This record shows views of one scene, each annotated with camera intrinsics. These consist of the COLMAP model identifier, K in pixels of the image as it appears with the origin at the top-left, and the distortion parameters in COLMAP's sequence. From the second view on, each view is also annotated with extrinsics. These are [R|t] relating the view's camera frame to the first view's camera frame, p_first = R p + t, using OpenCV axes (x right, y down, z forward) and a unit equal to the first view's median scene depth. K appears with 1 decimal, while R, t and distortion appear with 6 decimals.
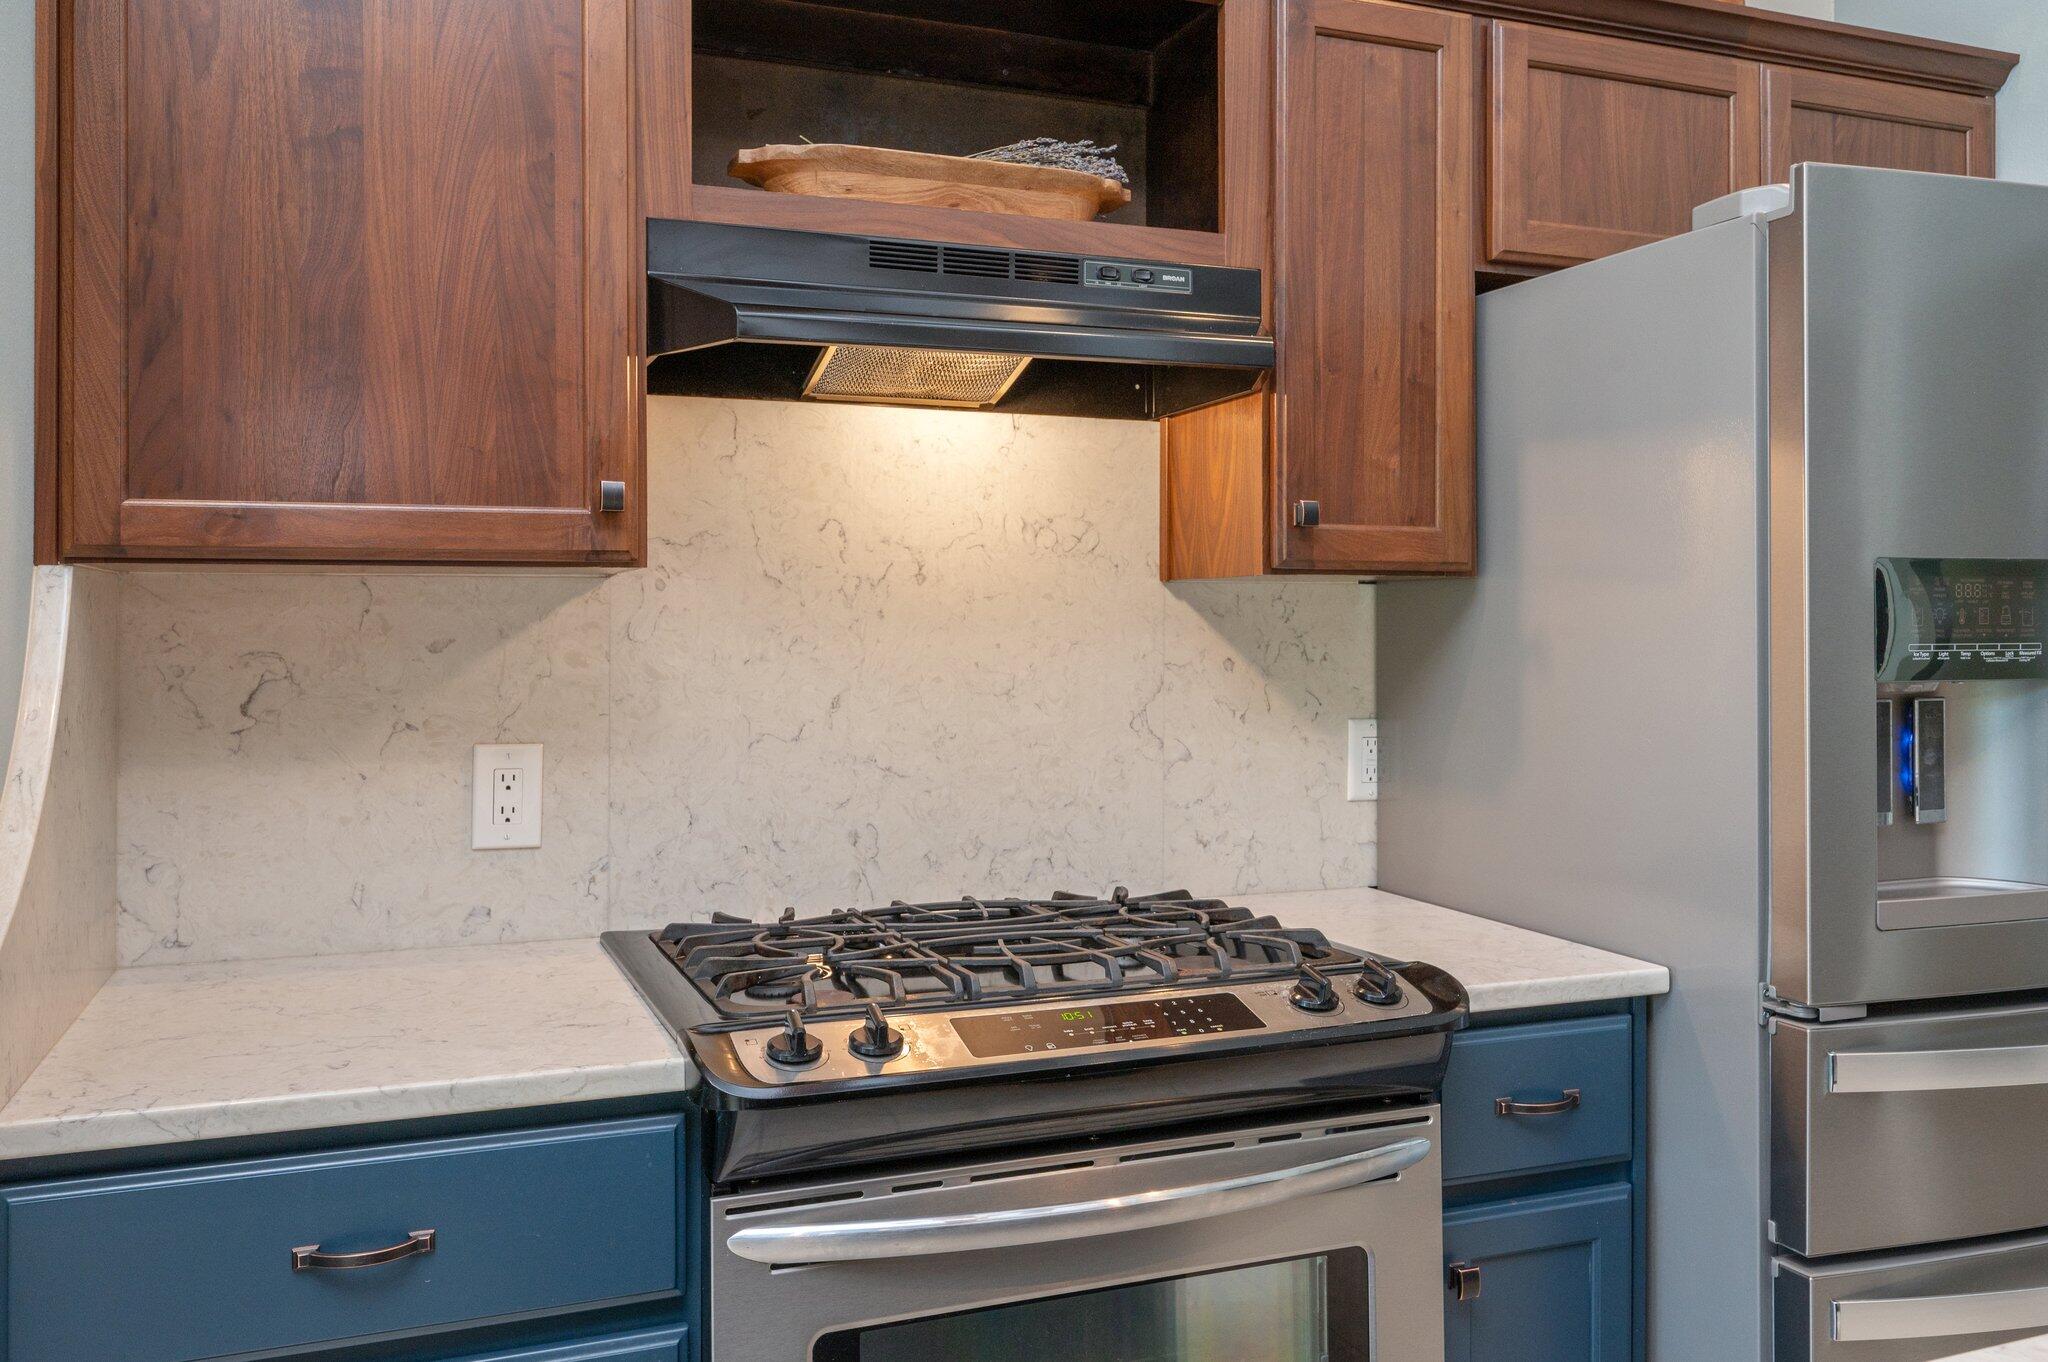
lens RADIAL K [[1671.4, 0, 1004.0], [0, 1671.4, 615.0], [0, 0, 1]] dist [-0.001460, -0.000347]
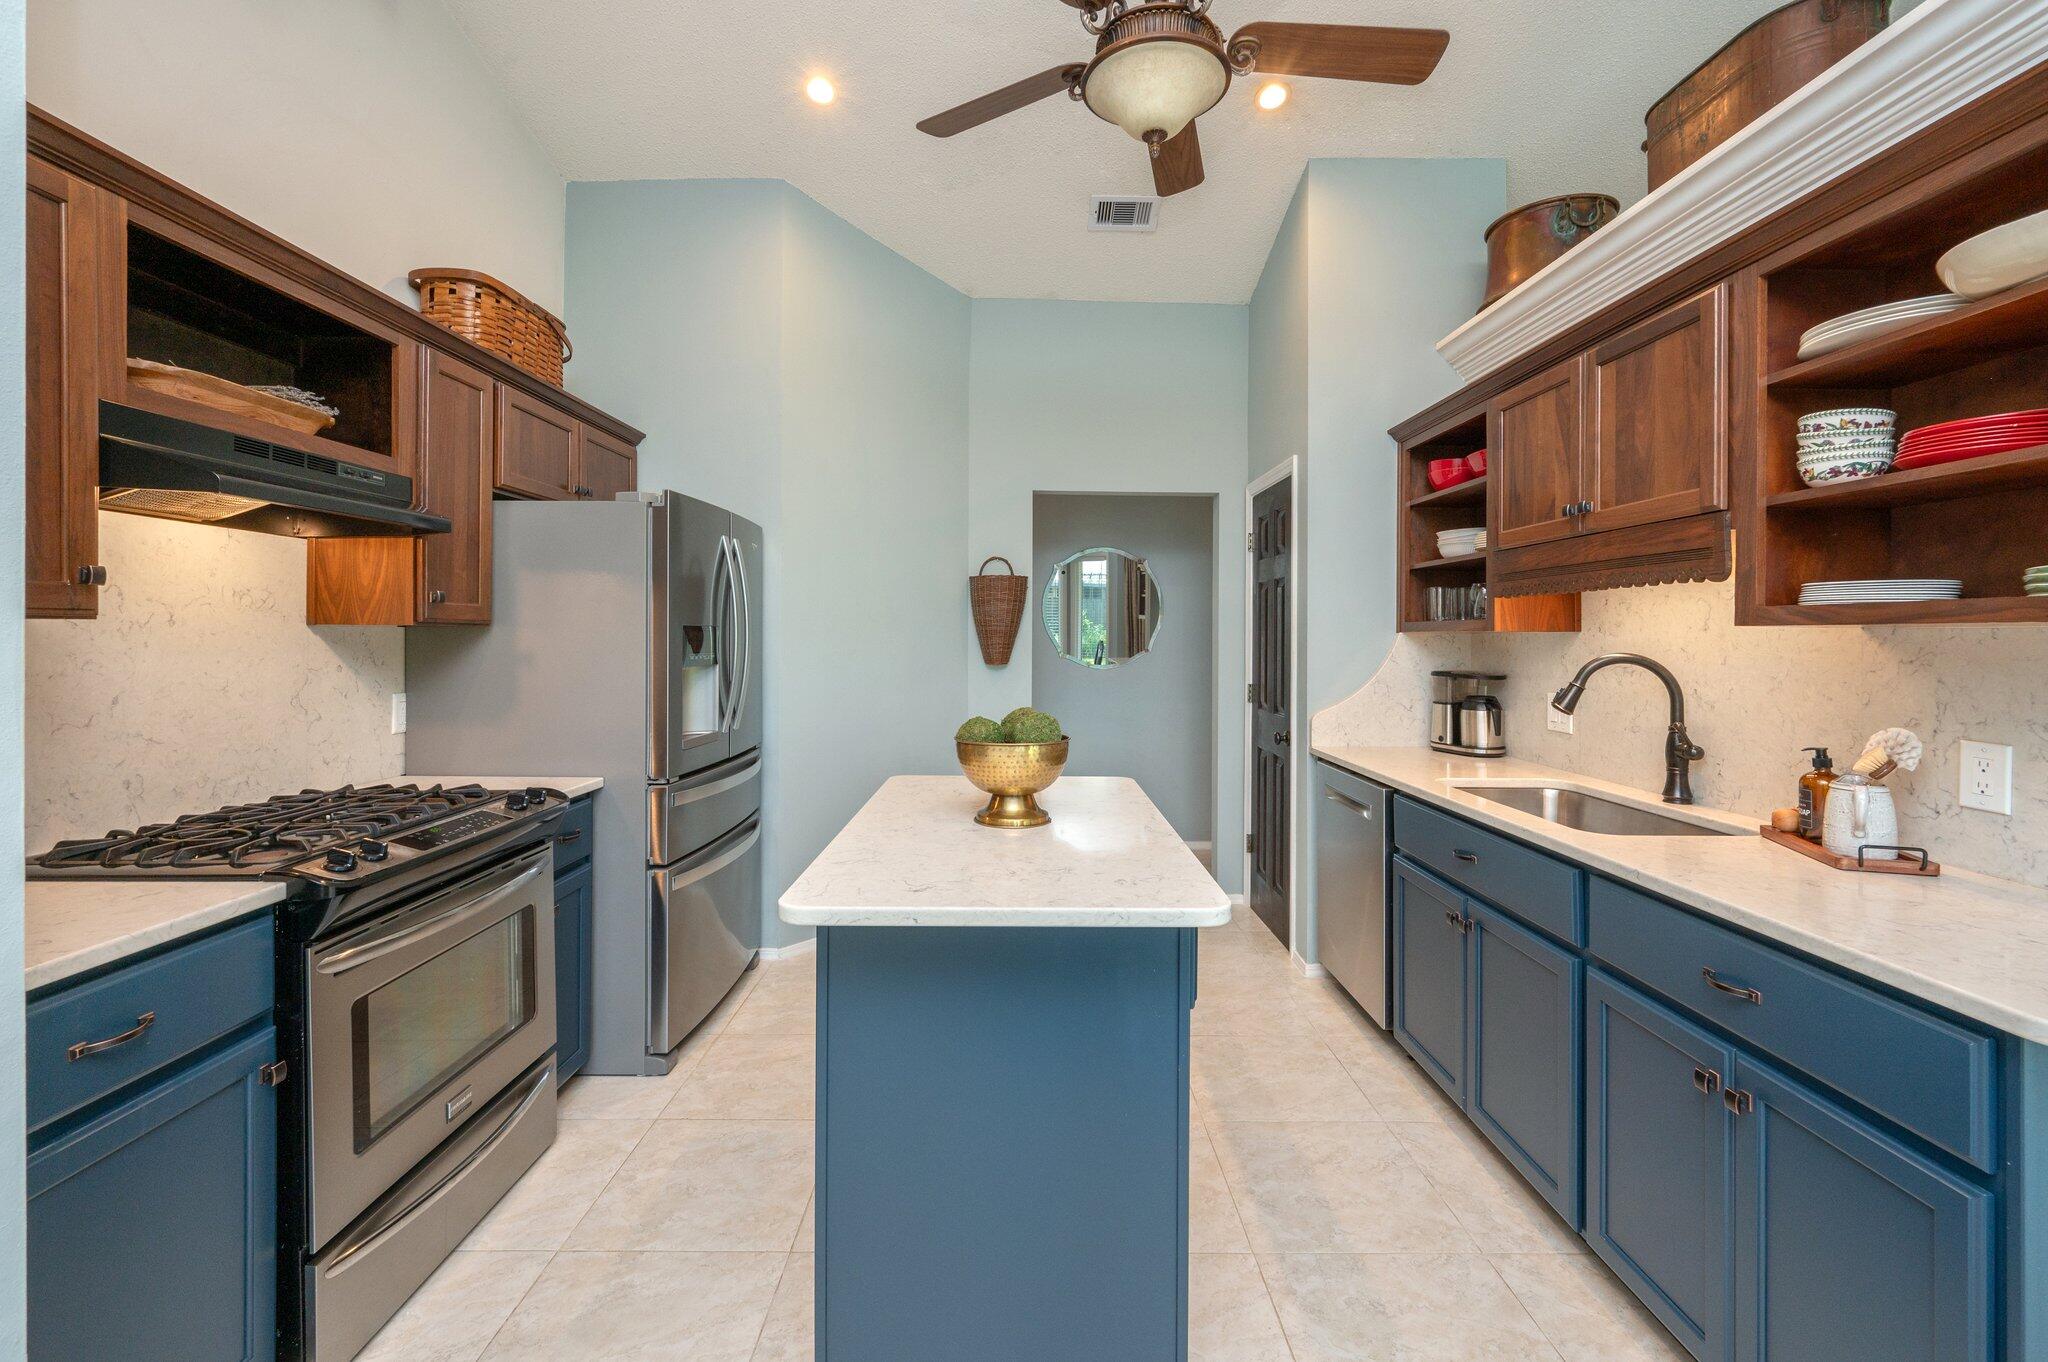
lens RADIAL K [[852.6, 0, 1048.7], [0, 852.6, 628.1], [0, 0, 1]] dist [-0.010384, 0.002384]
pose [[0.337739, 0.011633, 0.941168, -0.599494], [-0.010787, 0.999906, -0.008489, -0.020637], [-0.941178, -0.007285, 0.337833, -0.110531]]
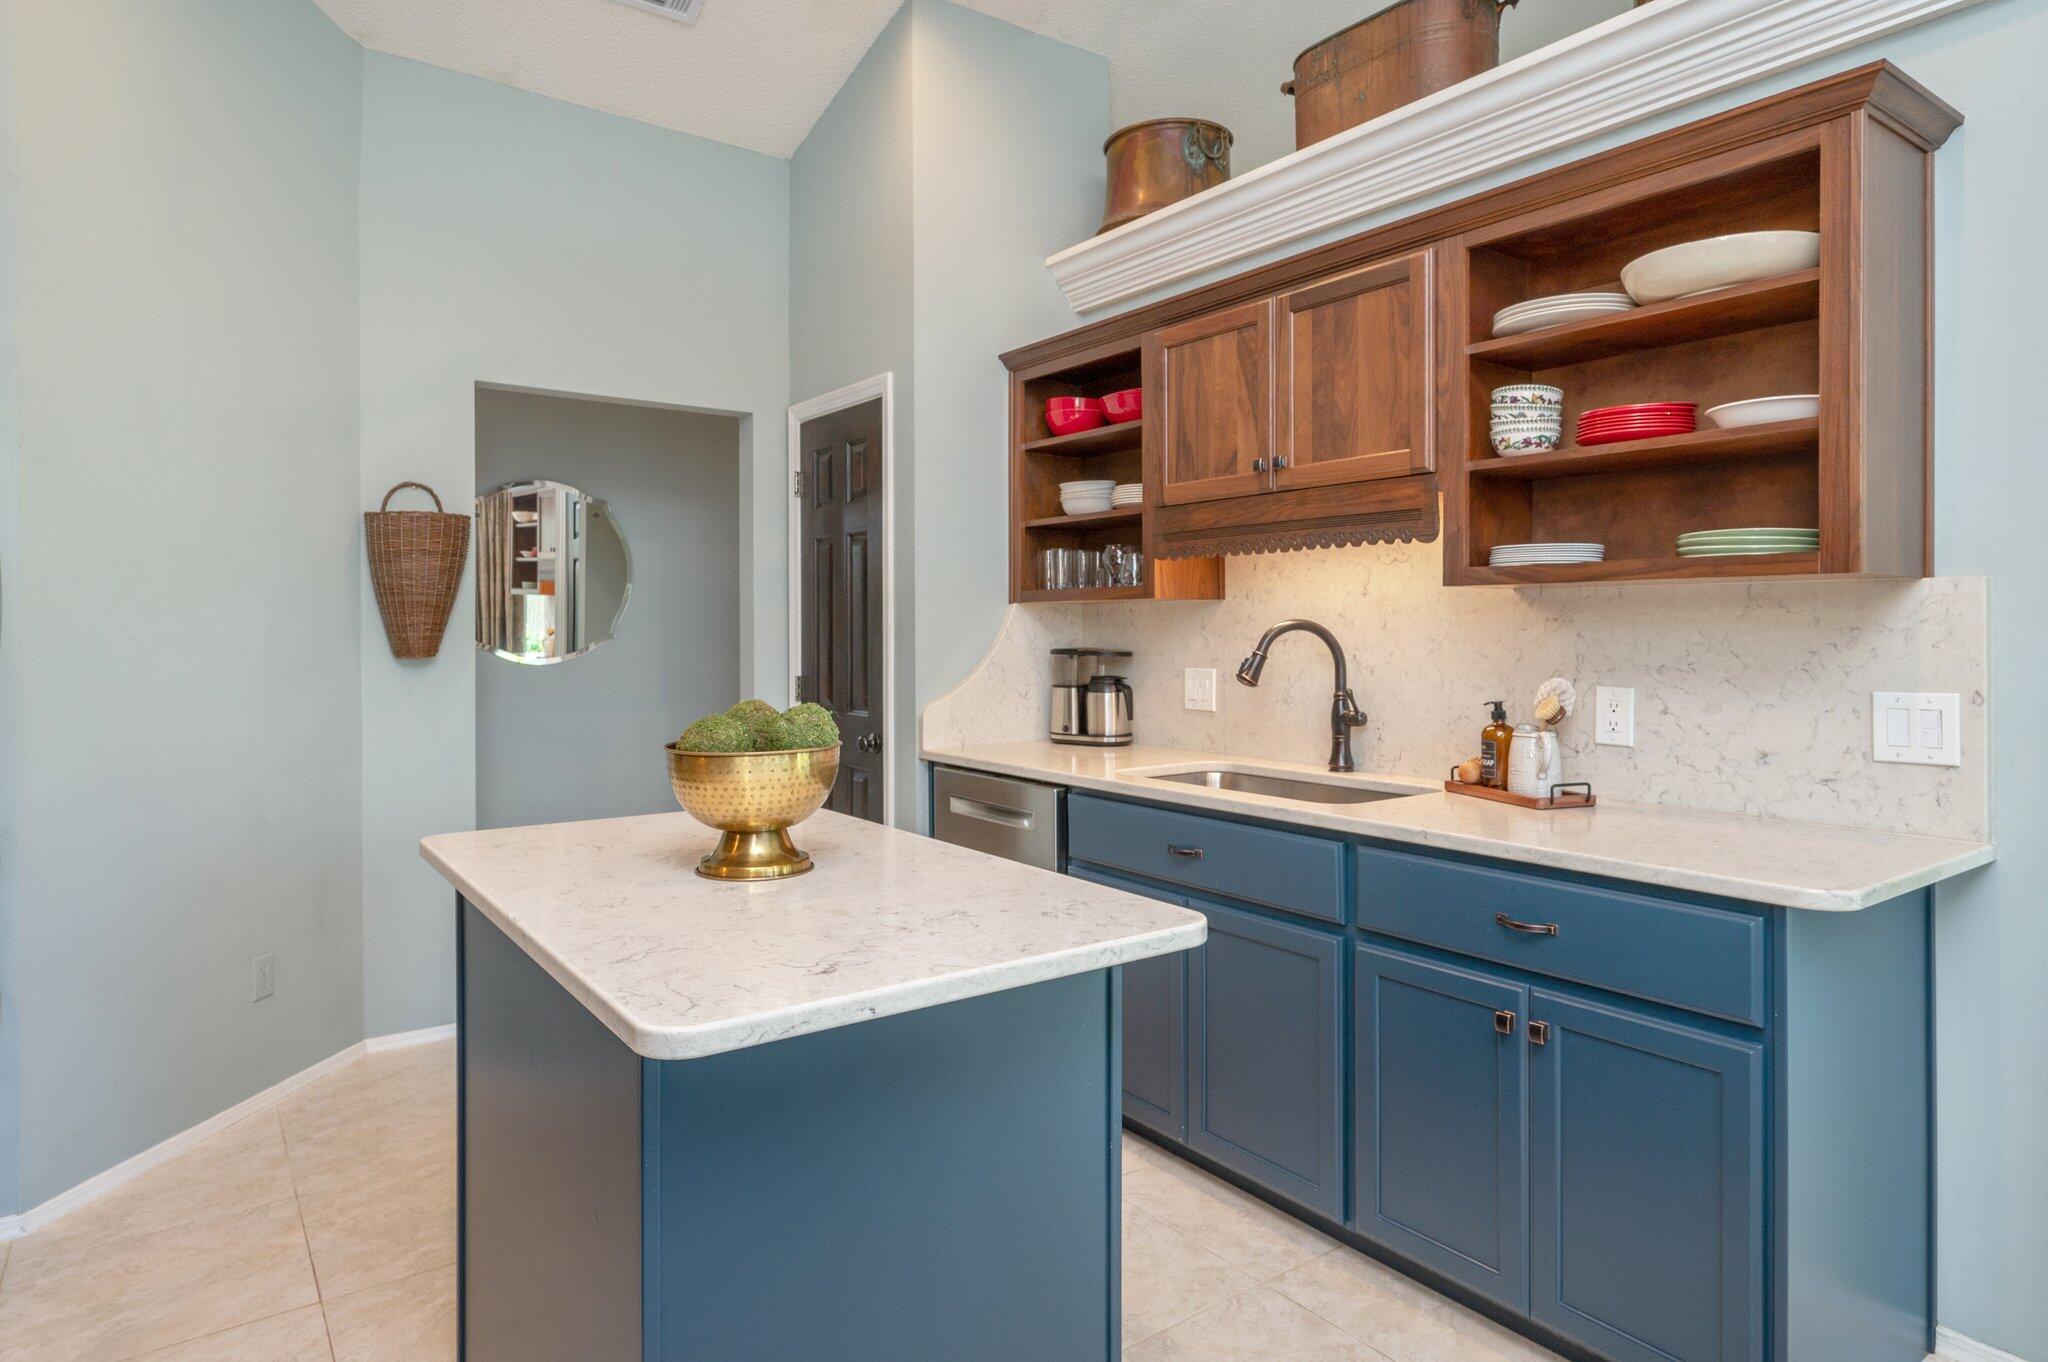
lens RADIAL K [[1148.5, 0, 1044.2], [0, 1148.5, 622.0], [0, 0, 1]] dist [-0.003696, -0.003242]
pose [[-0.268220, 0.006022, 0.963339, -0.589857], [-0.000465, 0.999980, -0.006380, 0.010063], [-0.963358, -0.002159, -0.268212, 0.279379]]
